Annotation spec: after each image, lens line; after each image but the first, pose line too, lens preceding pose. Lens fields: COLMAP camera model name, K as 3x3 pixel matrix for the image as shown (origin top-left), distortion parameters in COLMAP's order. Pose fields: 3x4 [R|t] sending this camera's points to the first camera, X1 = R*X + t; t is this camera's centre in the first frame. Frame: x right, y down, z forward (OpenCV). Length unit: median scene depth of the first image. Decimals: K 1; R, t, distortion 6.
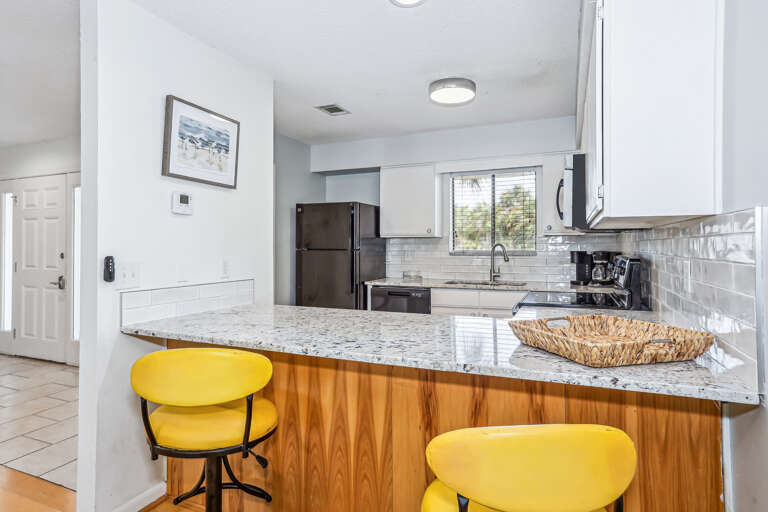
lens RADIAL K [[443.2, 0, 382.4], [0, 443.2, 238.7], [0, 0, 1]] dist [0.000115, -0.000001]
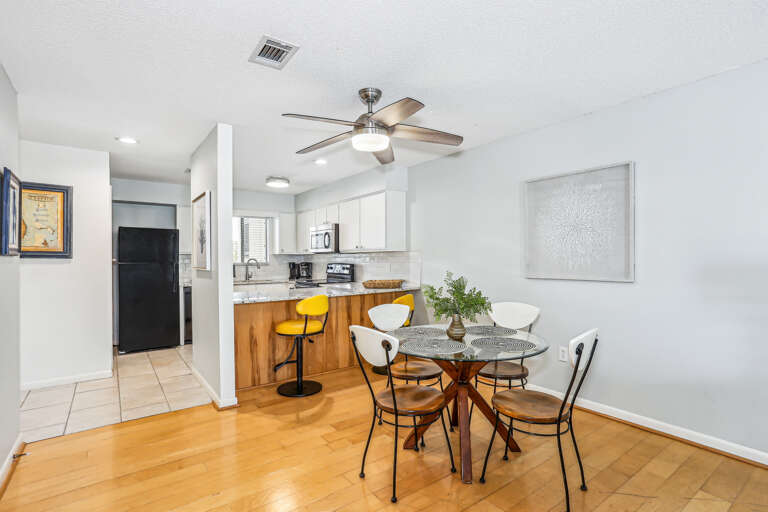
lens RADIAL K [[389.7, 0, 382.0], [0, 389.7, 257.7], [0, 0, 1]] dist [-0.000497, 0.000688]
pose [[0.498899, 0.004971, 0.866646, -0.871665], [-0.009710, 0.999953, -0.000145, 0.003549], [-0.866606, -0.008343, 0.498924, -0.220208]]
